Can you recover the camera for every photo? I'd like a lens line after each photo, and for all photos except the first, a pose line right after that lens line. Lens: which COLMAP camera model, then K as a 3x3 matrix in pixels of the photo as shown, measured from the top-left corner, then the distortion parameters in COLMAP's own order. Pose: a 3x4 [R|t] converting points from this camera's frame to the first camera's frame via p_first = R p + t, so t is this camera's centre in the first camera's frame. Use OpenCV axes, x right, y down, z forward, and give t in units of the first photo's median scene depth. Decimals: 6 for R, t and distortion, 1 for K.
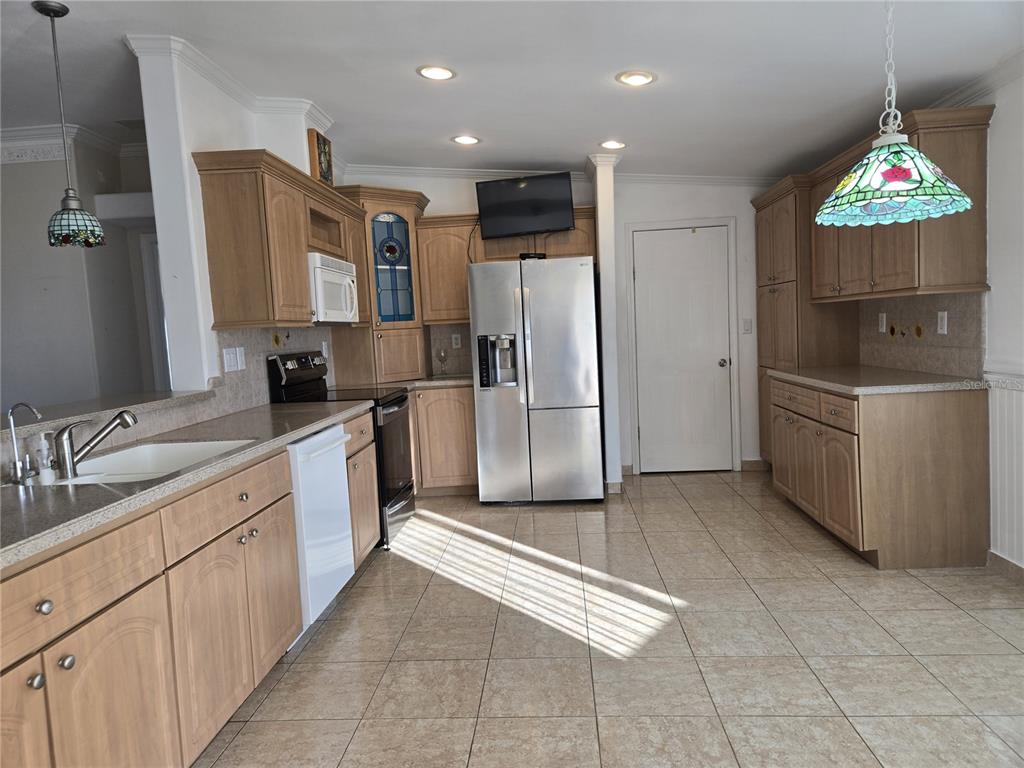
lens RADIAL K [[685.8, 0, 511.1], [0, 685.8, 381.5], [0, 0, 1]] dist [0.055541, -0.034846]
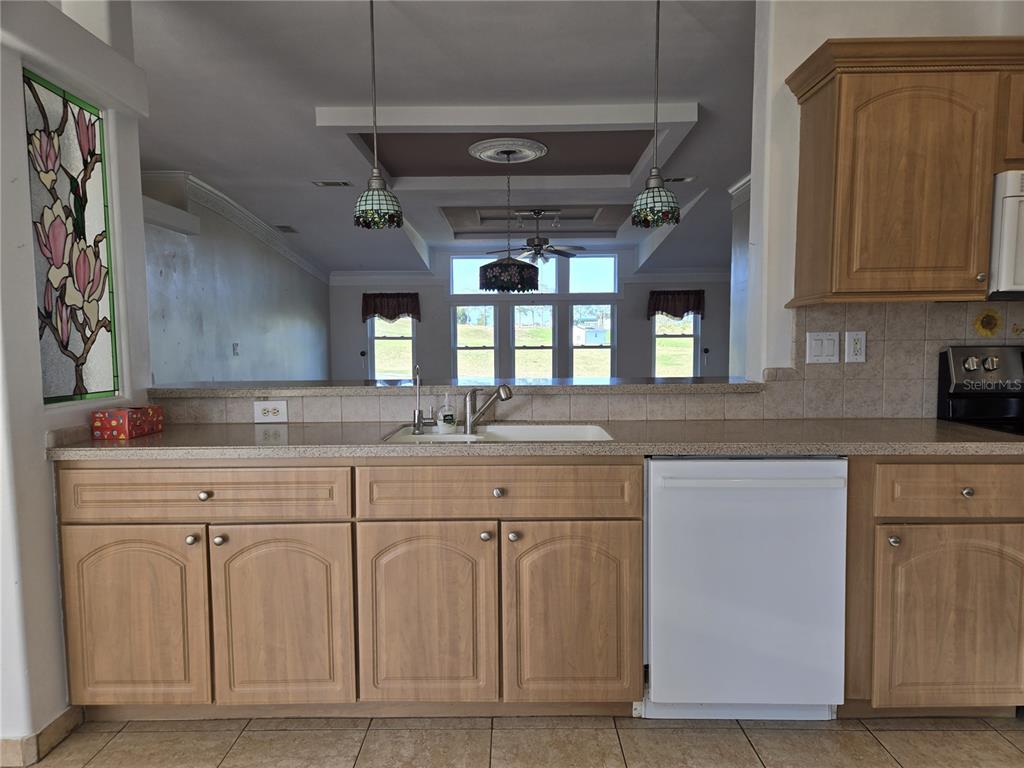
lens RADIAL K [[685.8, 0, 514.6], [0, 685.8, 393.8], [0, 0, 1]] dist [0.055541, -0.034846]
pose [[0.058979, 0.124221, -0.990500, 0.310857], [-0.075004, 0.989974, 0.119689, -0.044763], [0.995437, 0.067233, 0.067705, 0.598973]]
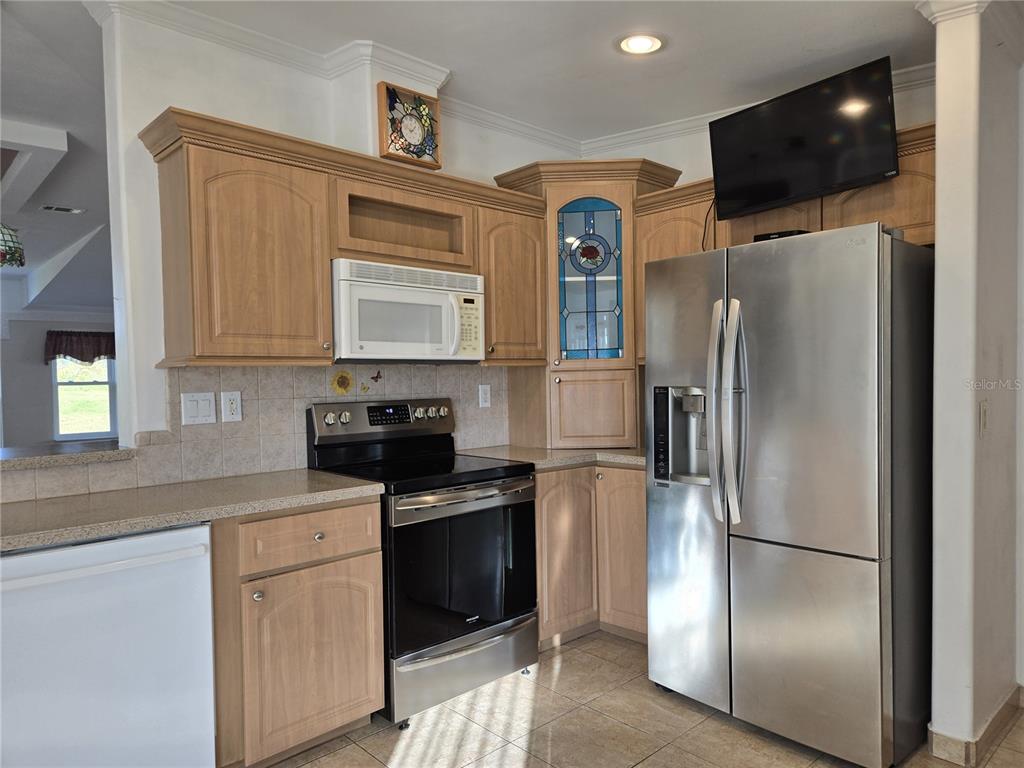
lens RADIAL K [[685.8, 0, 509.0], [0, 685.8, 393.1], [0, 0, 1]] dist [0.055541, -0.034846]
pose [[0.729691, 0.051756, -0.681816, 0.331546], [-0.072106, 0.997396, -0.001457, -0.068170], [0.679965, 0.050226, 0.731523, 0.657993]]
